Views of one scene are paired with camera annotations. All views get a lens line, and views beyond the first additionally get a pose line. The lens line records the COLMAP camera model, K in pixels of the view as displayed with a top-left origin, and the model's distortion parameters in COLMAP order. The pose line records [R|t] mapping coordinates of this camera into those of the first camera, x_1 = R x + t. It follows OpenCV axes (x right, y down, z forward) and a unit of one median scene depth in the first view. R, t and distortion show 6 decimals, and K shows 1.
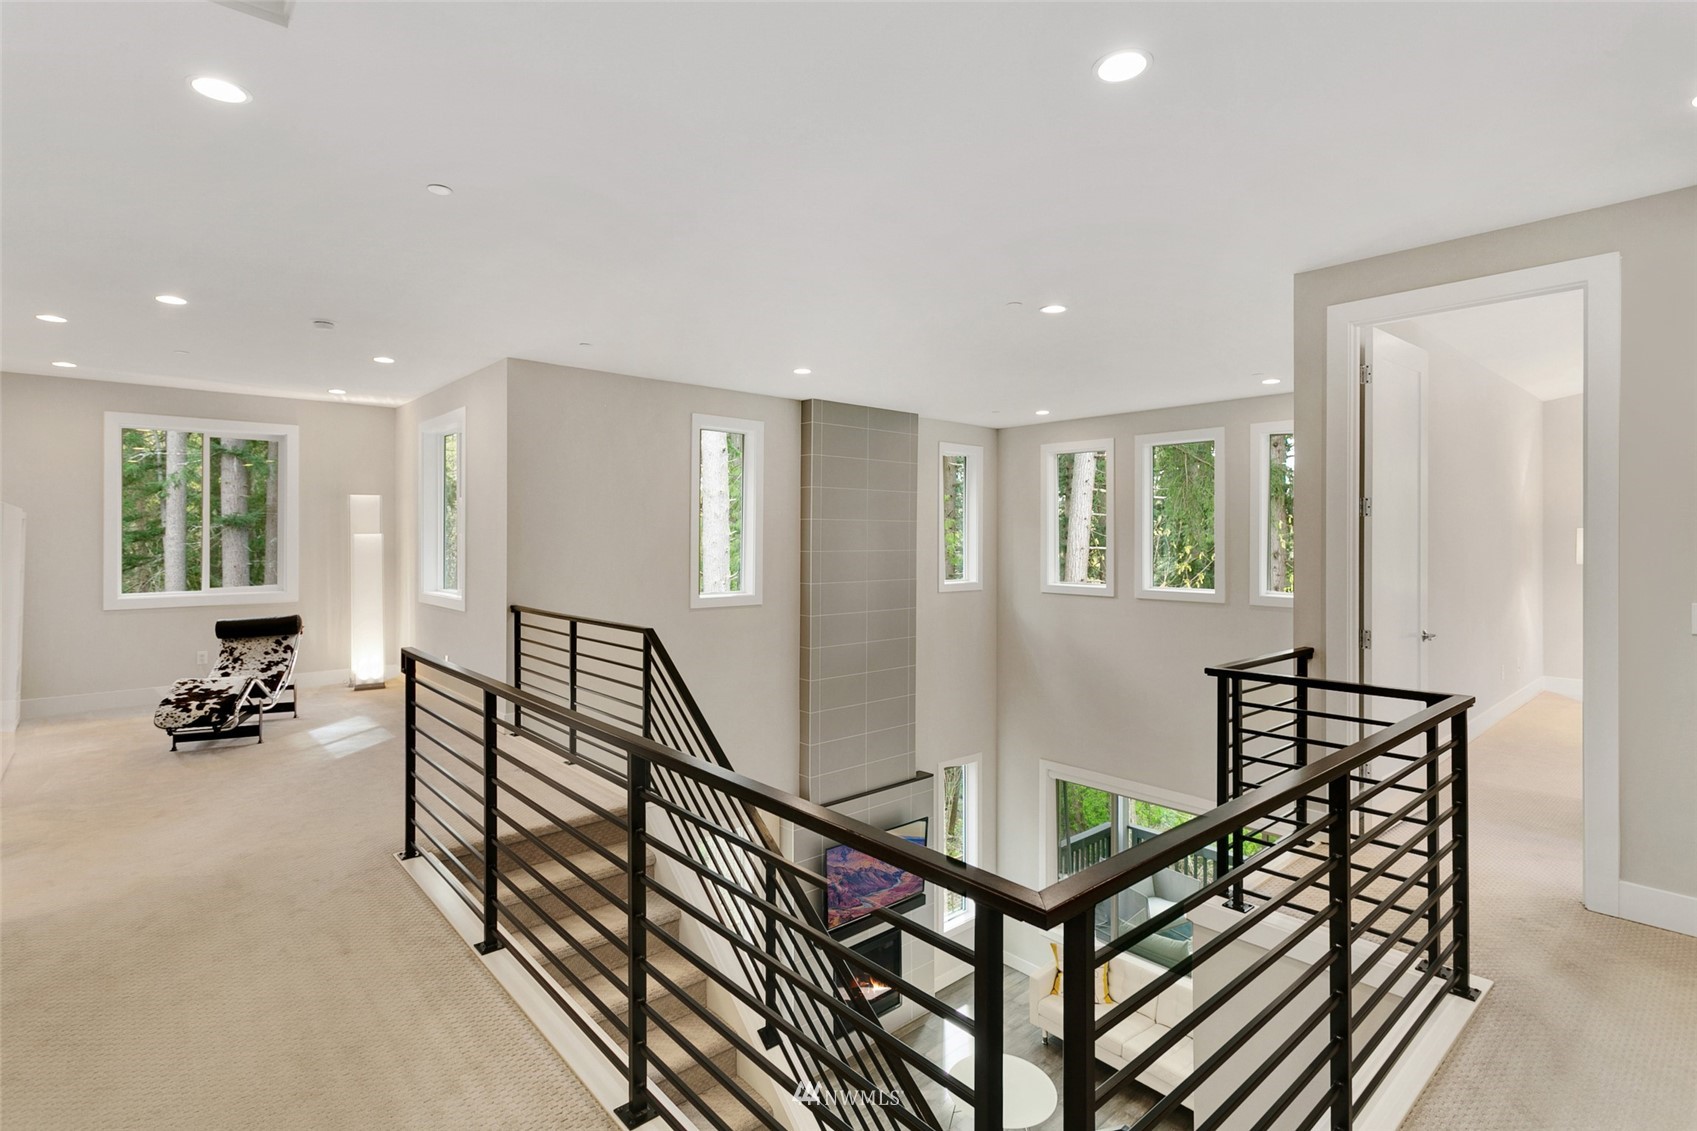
lens RADIAL K [[808.3, 0, 853.1], [0, 808.3, 559.2], [0, 0, 1]] dist [0.002700, -0.000079]
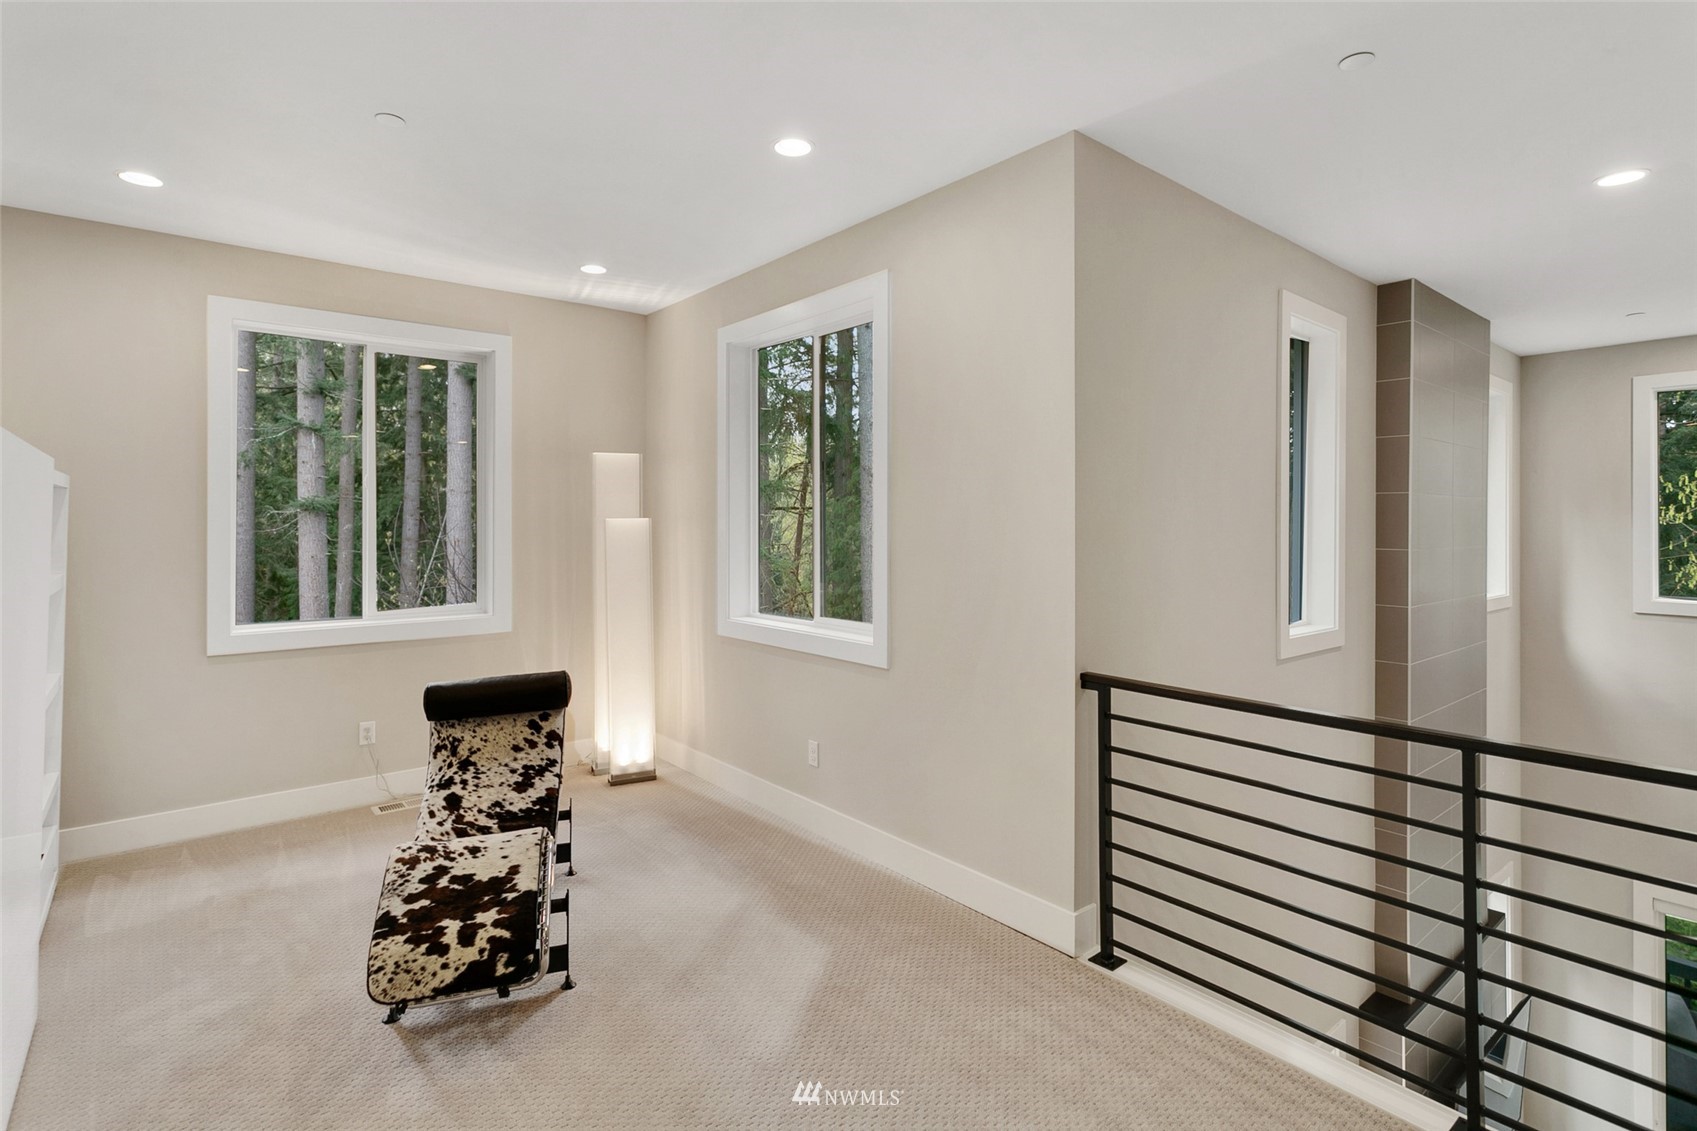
lens RADIAL K [[808.3, 0, 843.0], [0, 808.3, 547.4], [0, 0, 1]] dist [0.002700, -0.000079]
pose [[0.998996, 0.002714, -0.044718, -0.499234], [-0.002677, 0.999996, 0.000896, -0.012897], [0.044721, -0.000776, 0.998999, 0.500345]]
